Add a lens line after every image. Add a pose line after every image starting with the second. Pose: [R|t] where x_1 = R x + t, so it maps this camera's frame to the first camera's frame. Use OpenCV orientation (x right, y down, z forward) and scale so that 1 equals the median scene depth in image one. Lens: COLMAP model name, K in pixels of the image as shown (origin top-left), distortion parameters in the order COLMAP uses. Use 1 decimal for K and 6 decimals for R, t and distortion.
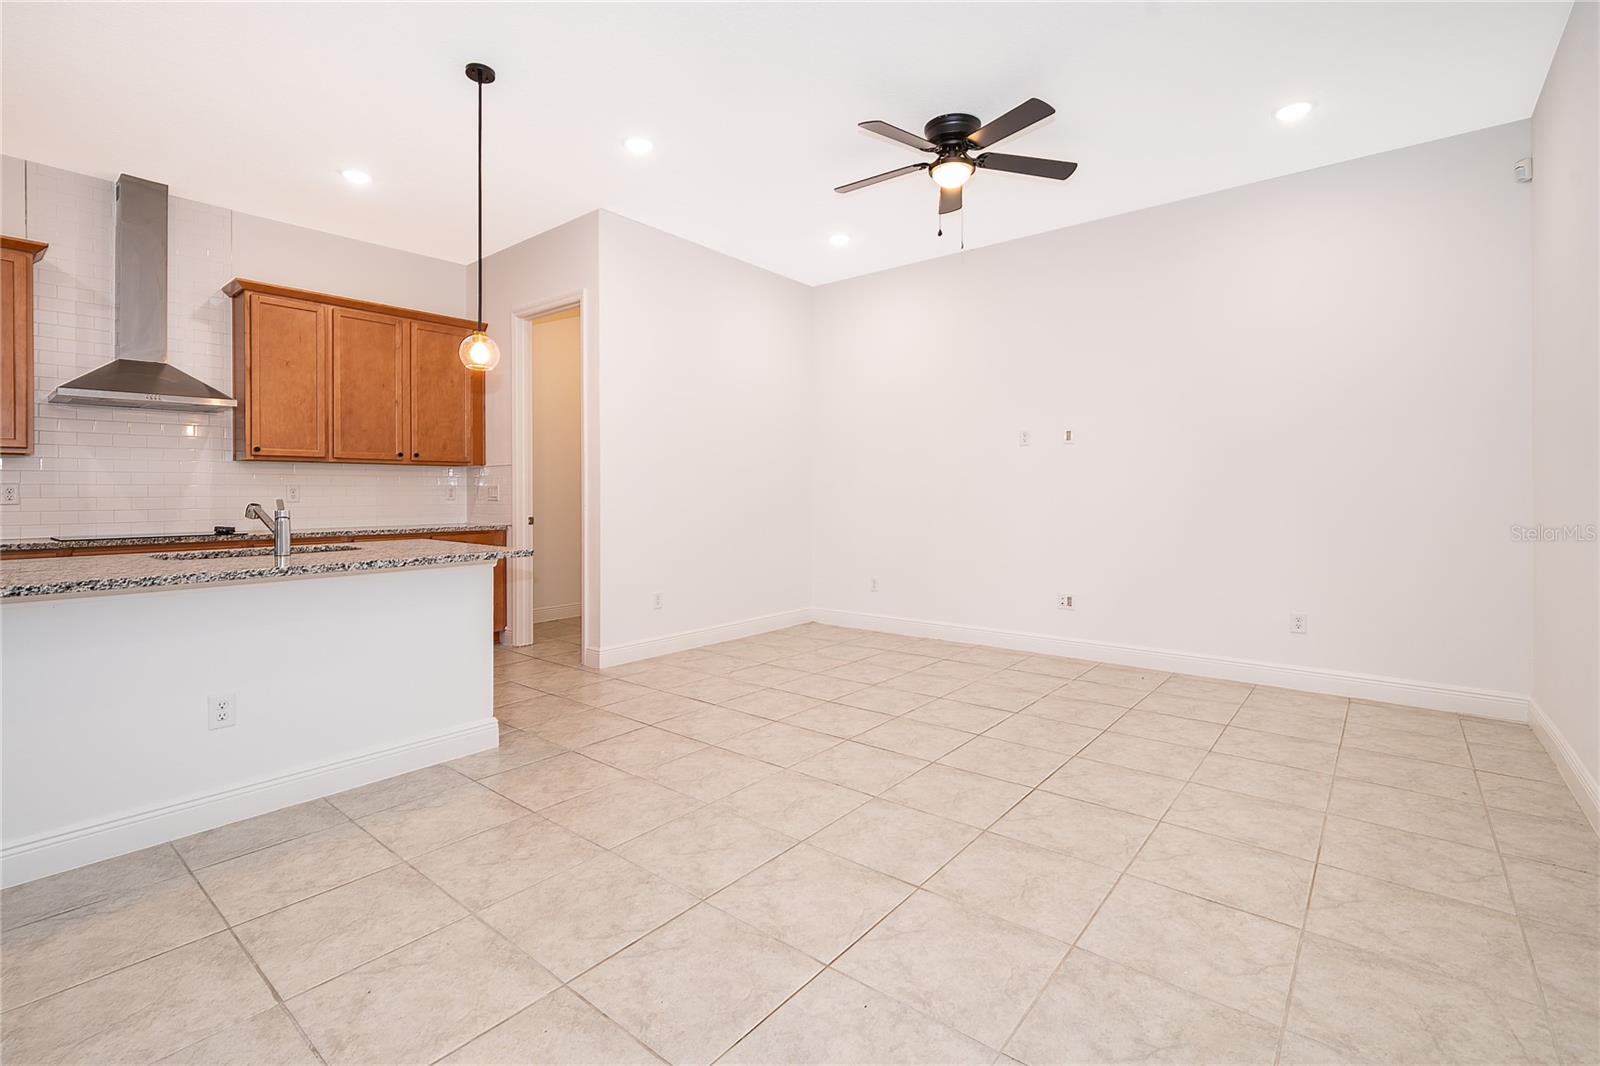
lens RADIAL K [[721.6, 0, 809.7], [0, 721.6, 494.3], [0, 0, 1]] dist [-0.003887, -0.001410]
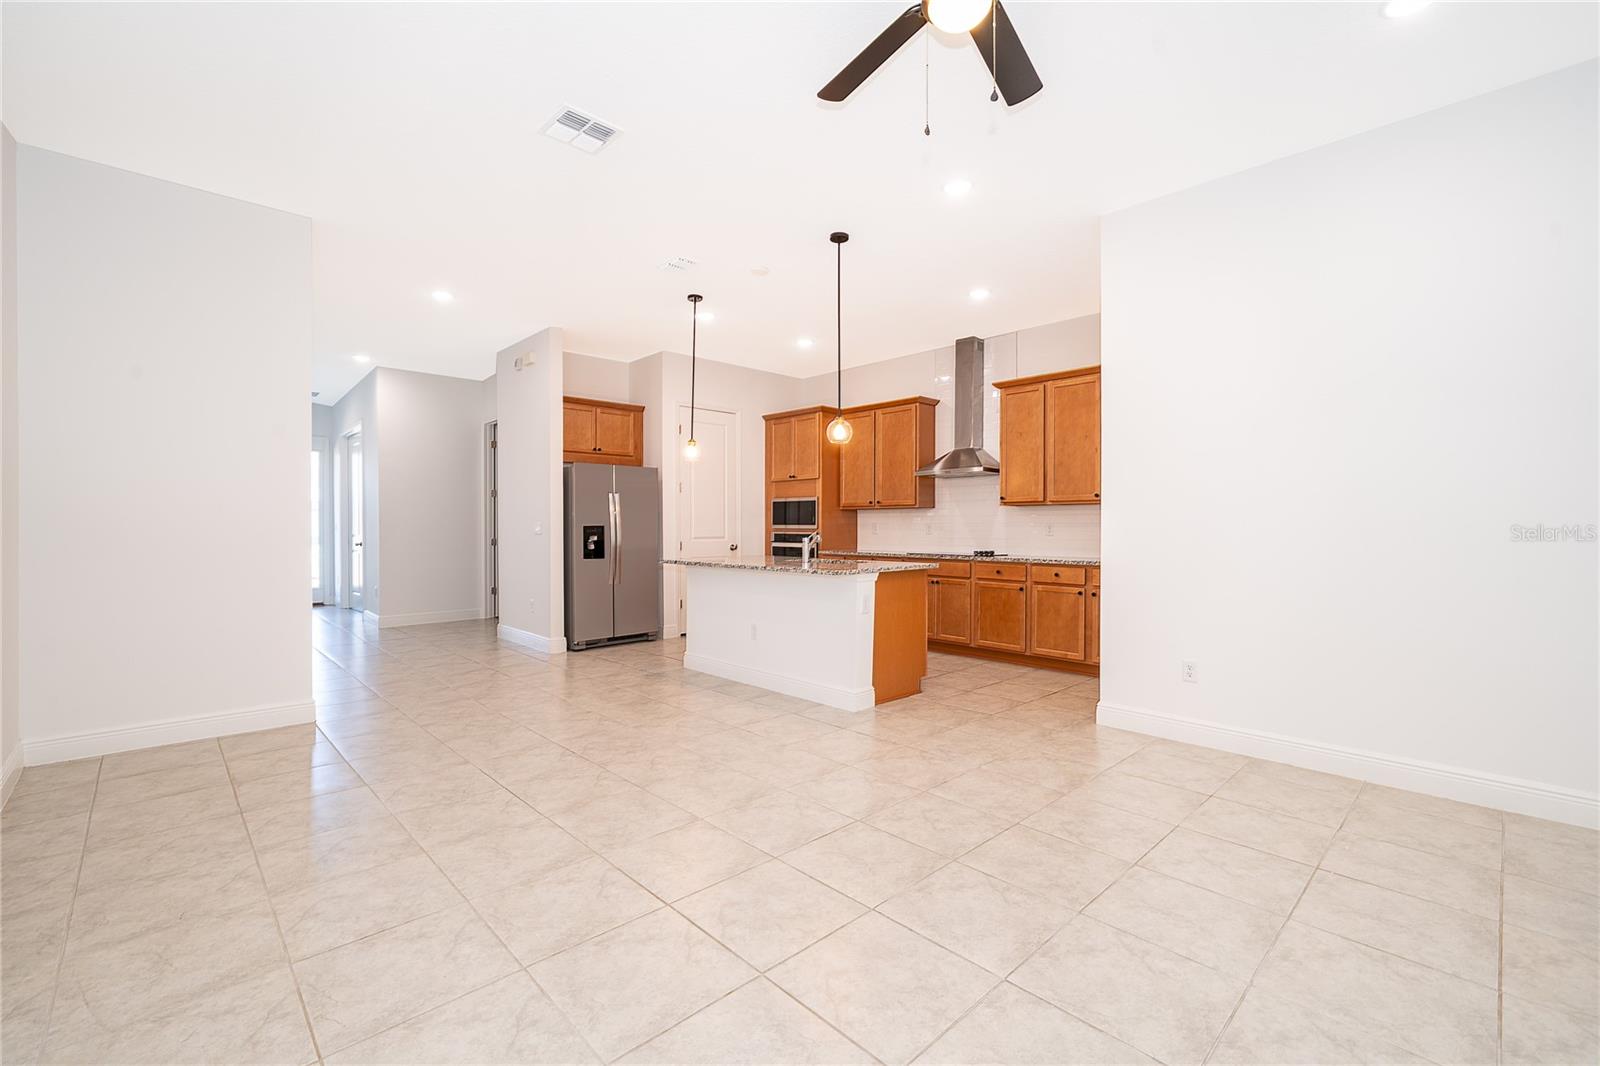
lens RADIAL K [[690.6, 0, 795.6], [0, 690.6, 533.6], [0, 0, 1]] dist [0.002234, -0.000598]
pose [[-0.139217, 0.013486, -0.990170, 0.694900], [-0.004564, 0.999888, 0.014260, -0.010345], [0.990251, 0.006505, -0.139140, 0.825607]]
